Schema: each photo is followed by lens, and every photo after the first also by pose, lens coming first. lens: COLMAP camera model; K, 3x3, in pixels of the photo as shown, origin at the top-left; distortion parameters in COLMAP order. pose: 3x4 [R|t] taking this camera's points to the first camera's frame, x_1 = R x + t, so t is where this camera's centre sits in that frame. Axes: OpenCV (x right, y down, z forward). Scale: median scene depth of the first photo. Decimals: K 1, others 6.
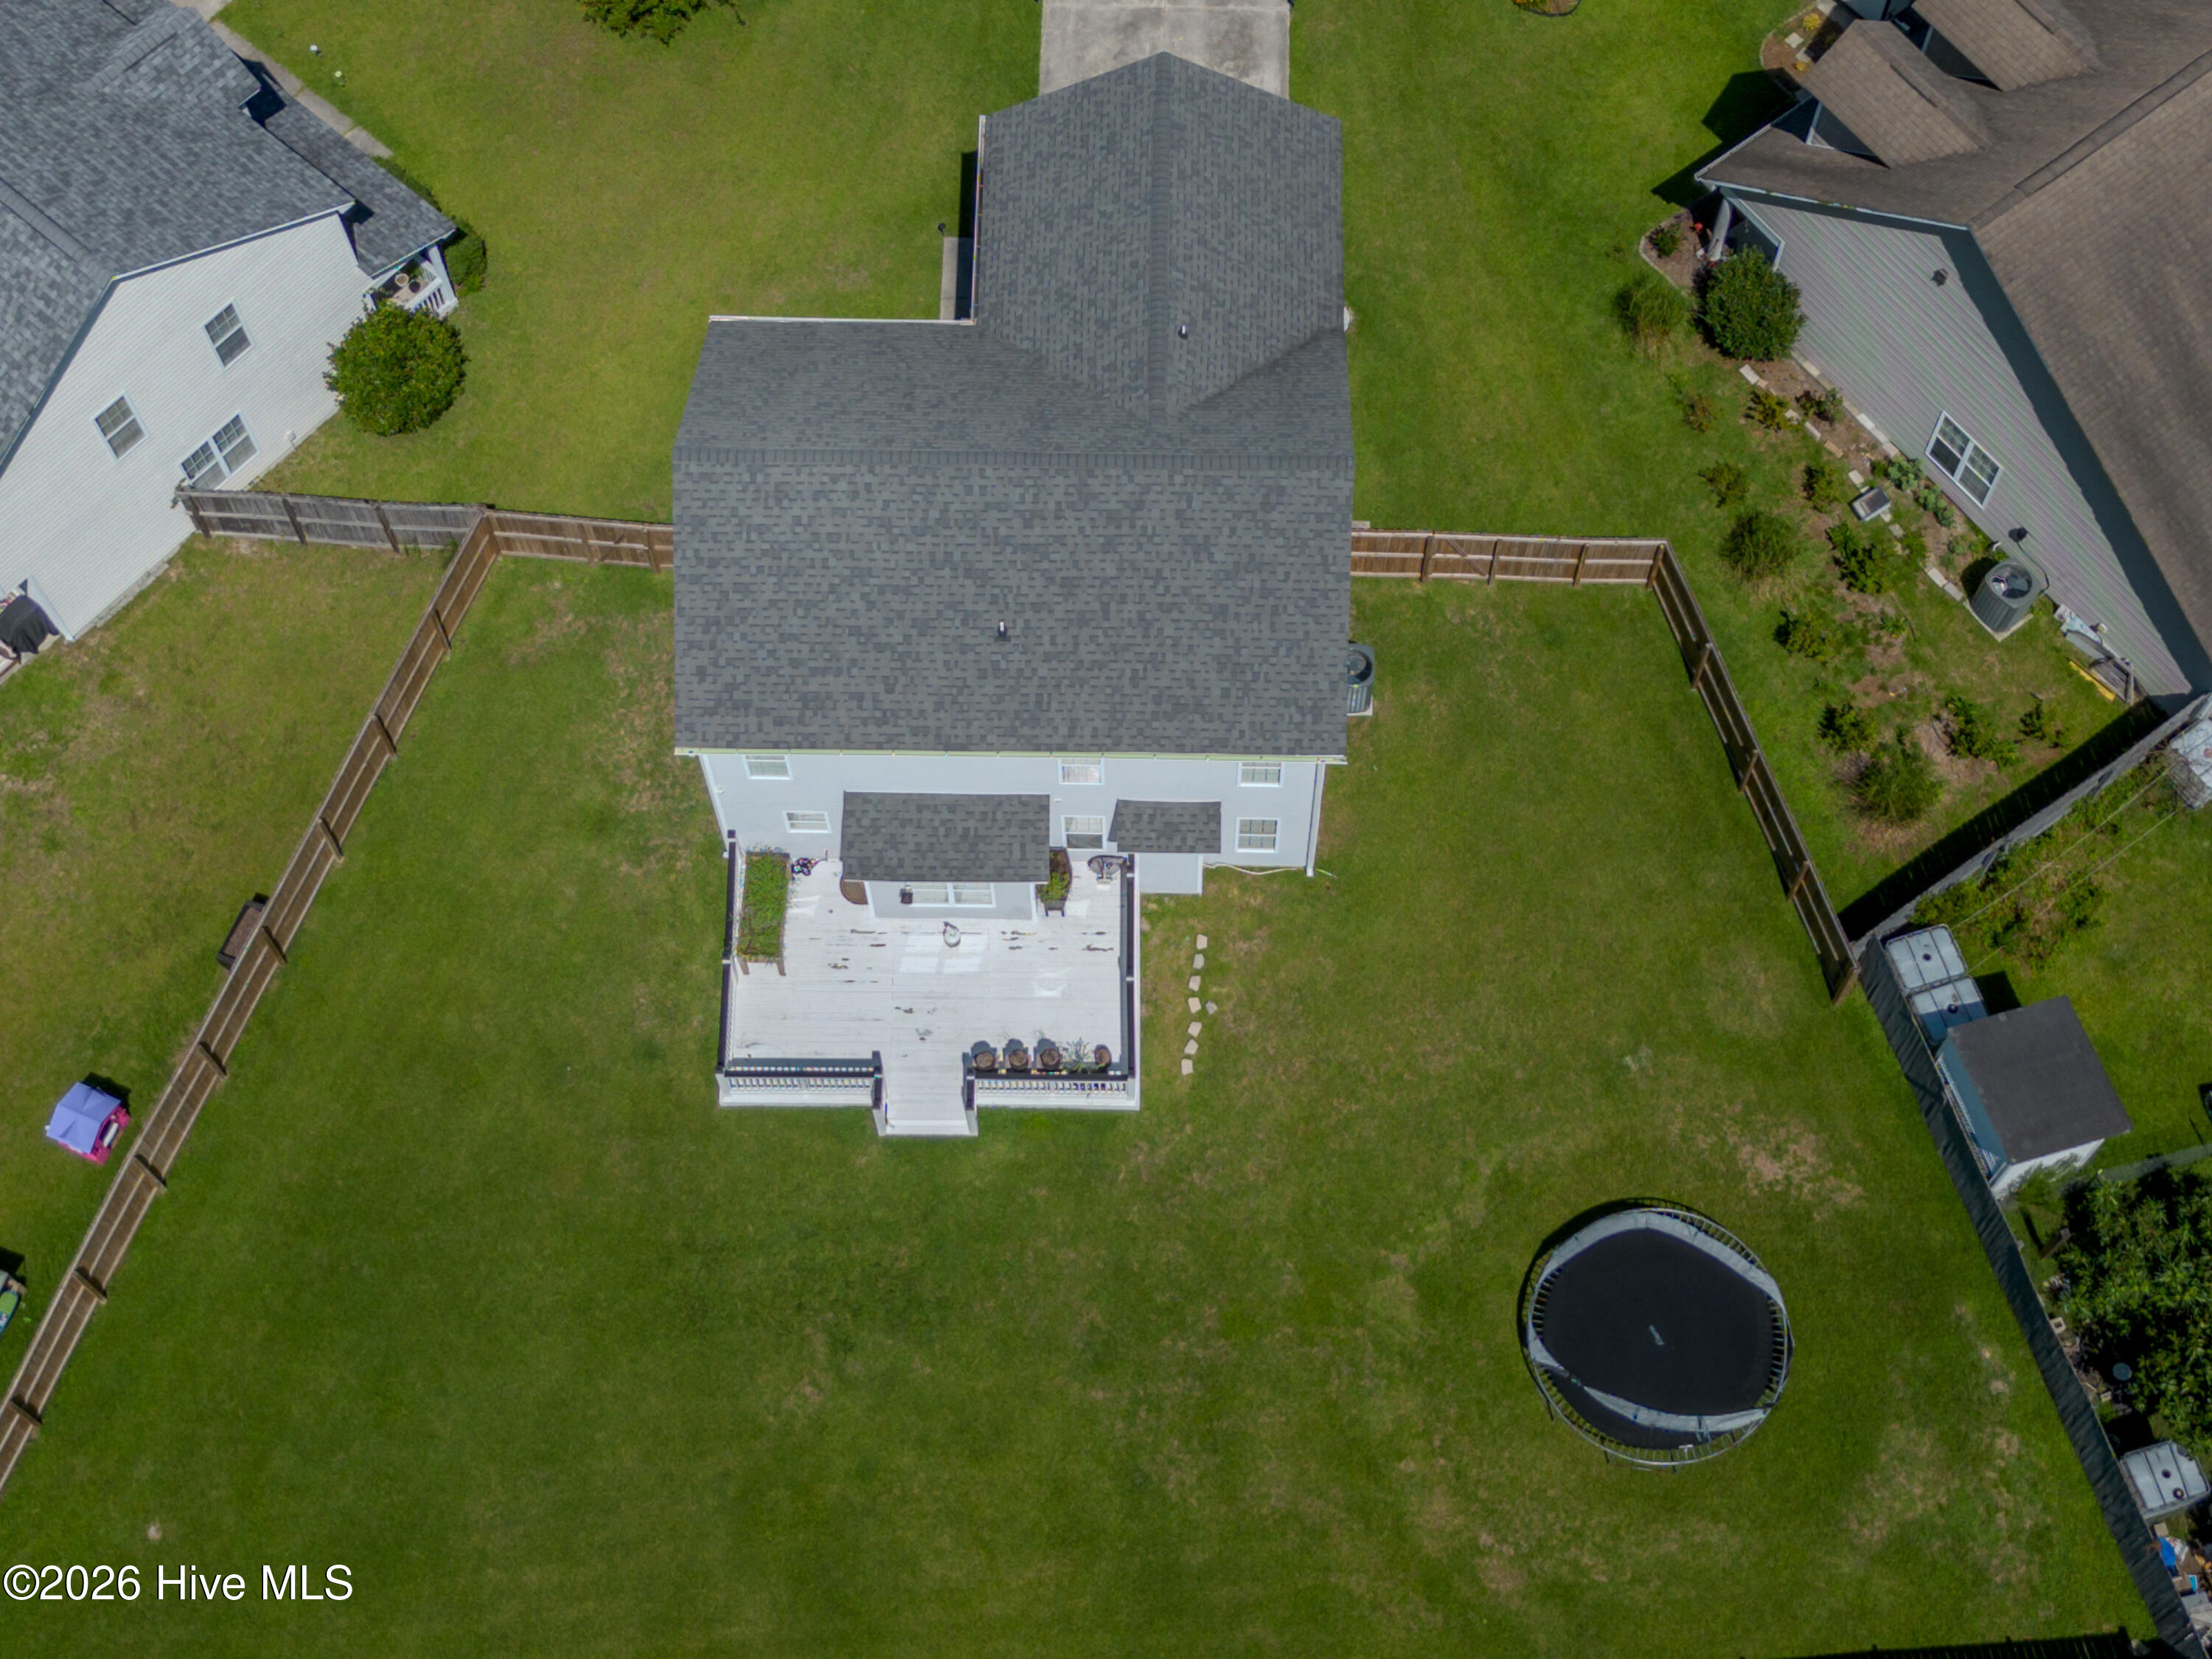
lens RADIAL K [[2797.2, 0, 1178.9], [0, 2797.2, 827.7], [0, 0, 1]] dist [0.200231, -0.519220]
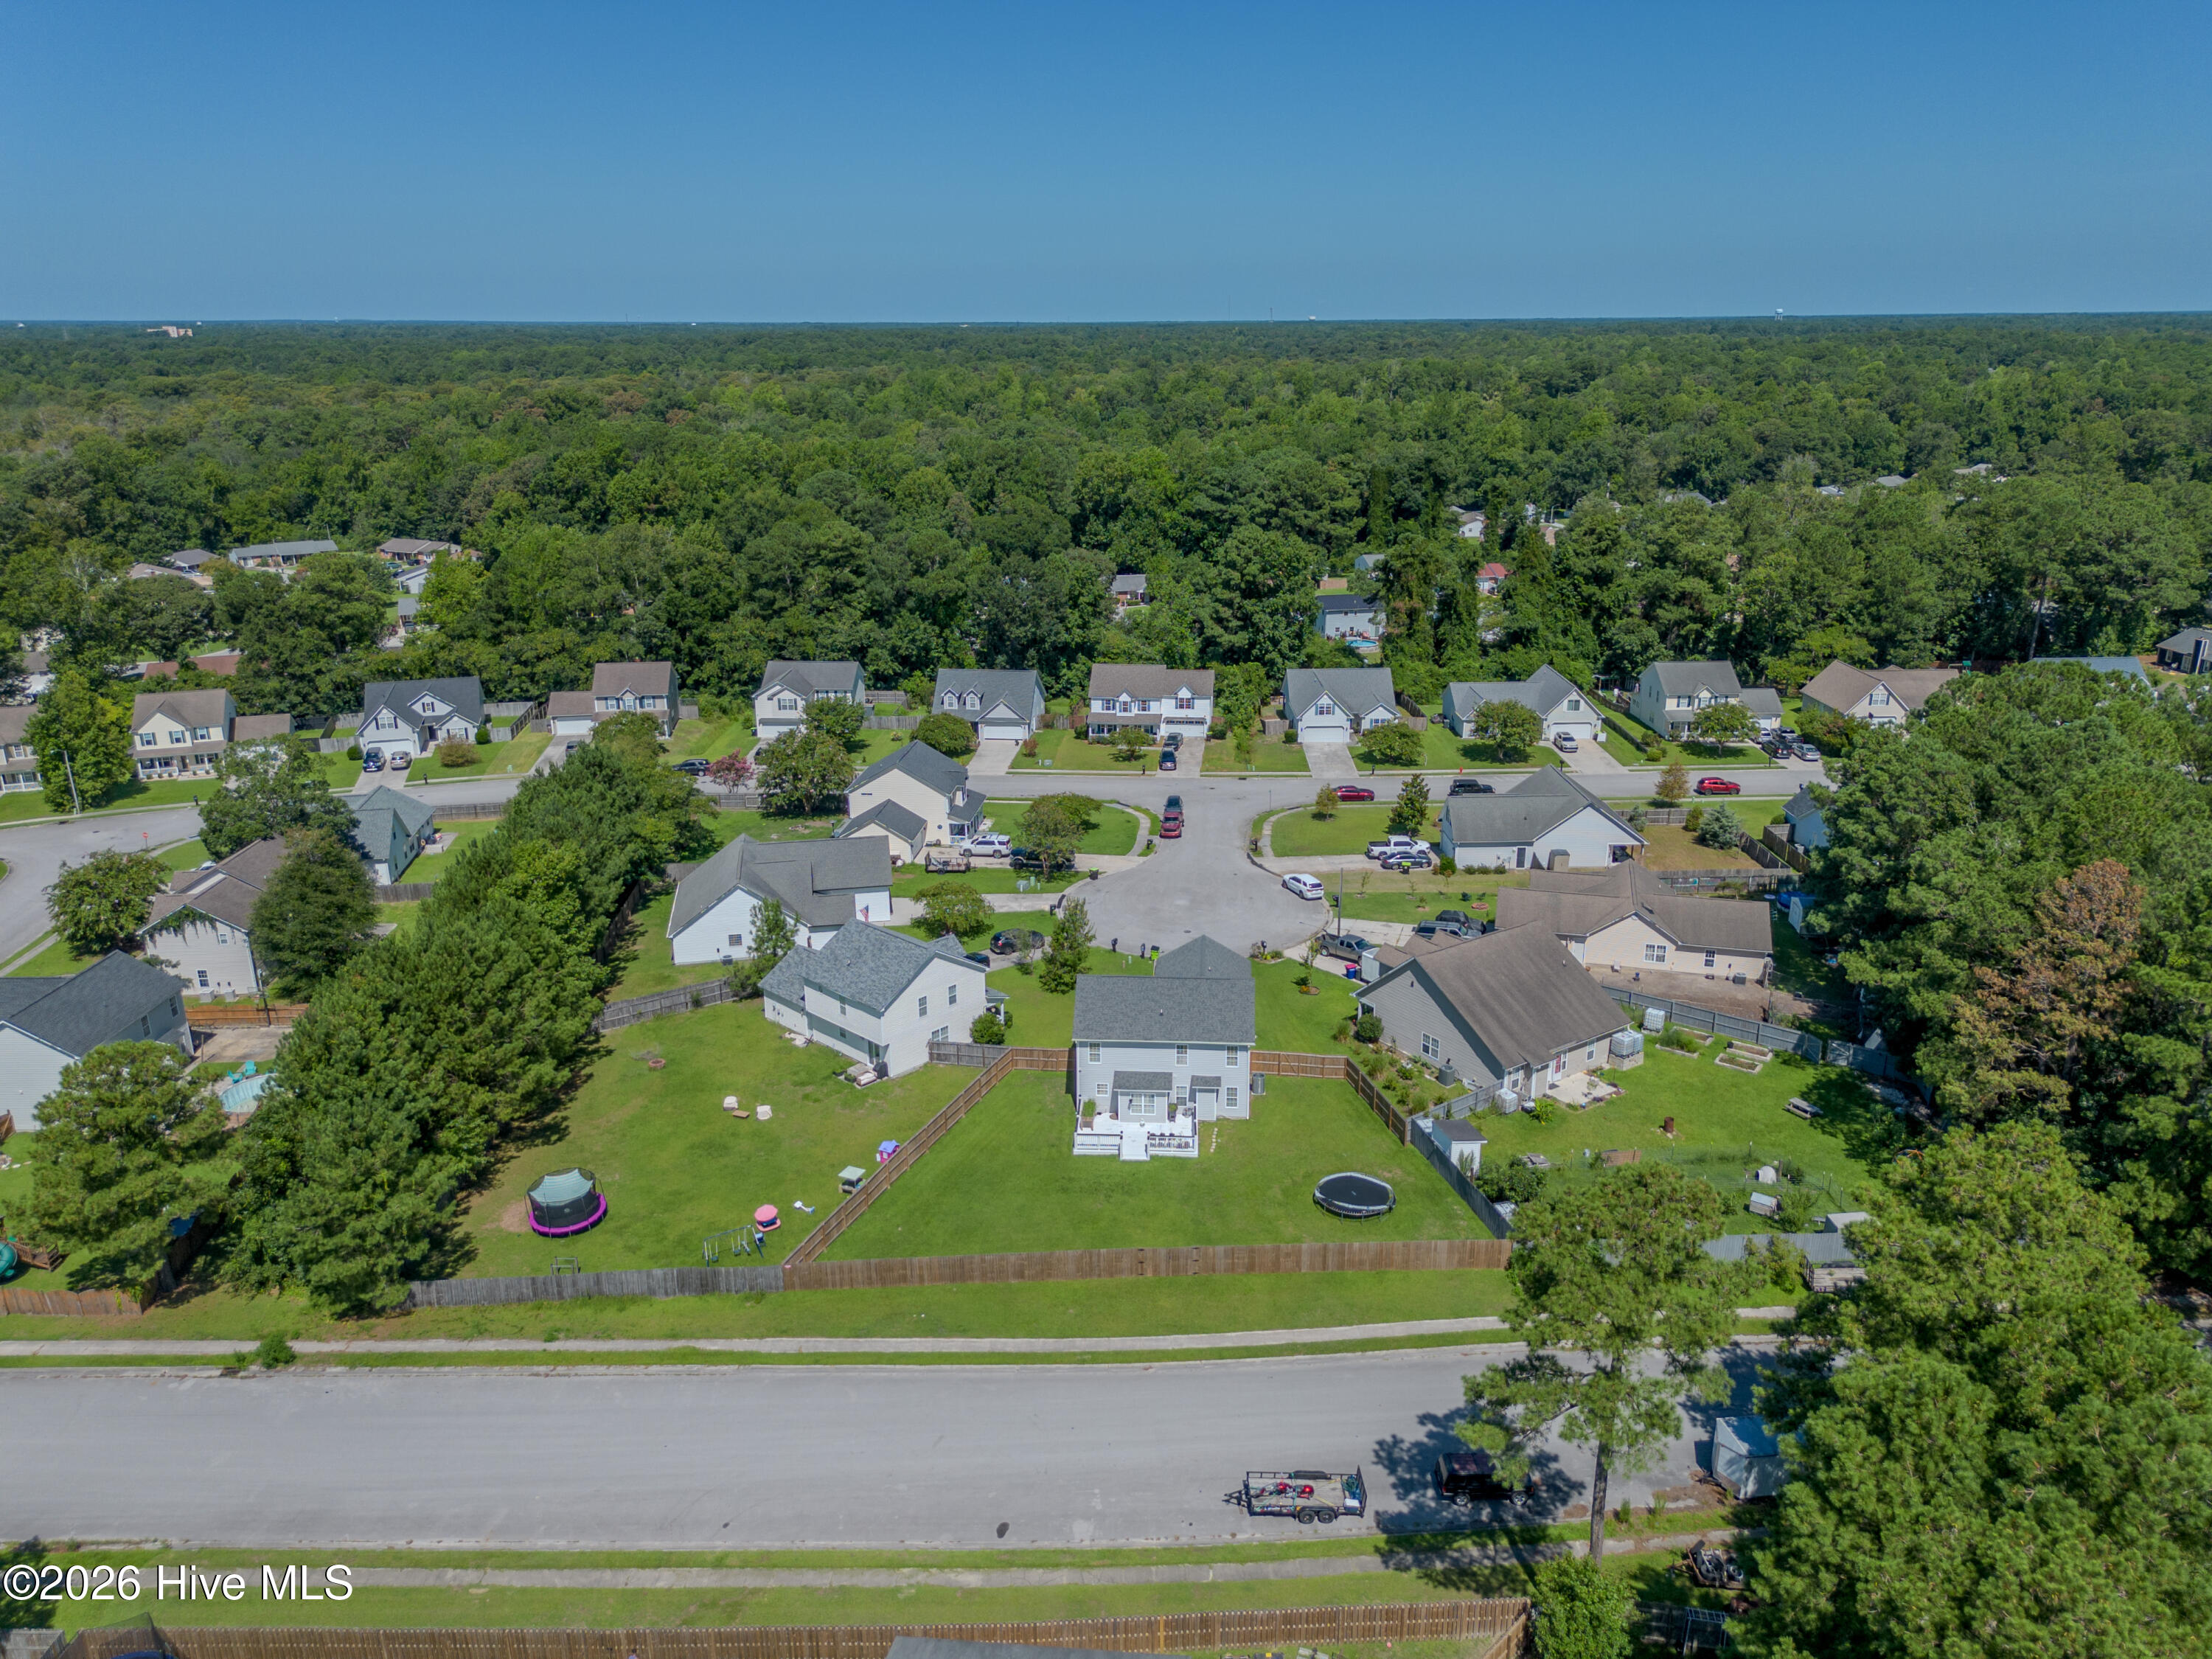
lens RADIAL K [[1567.9, 0, 1112.6], [0, 1567.9, 830.0], [0, 0, 1]] dist [0.091495, -0.112216]
pose [[0.998859, 0.016801, -0.044693, -0.037654], [-0.044772, 0.654805, -0.754470, 1.279590], [0.016589, 0.755611, 0.654811, -0.537161]]
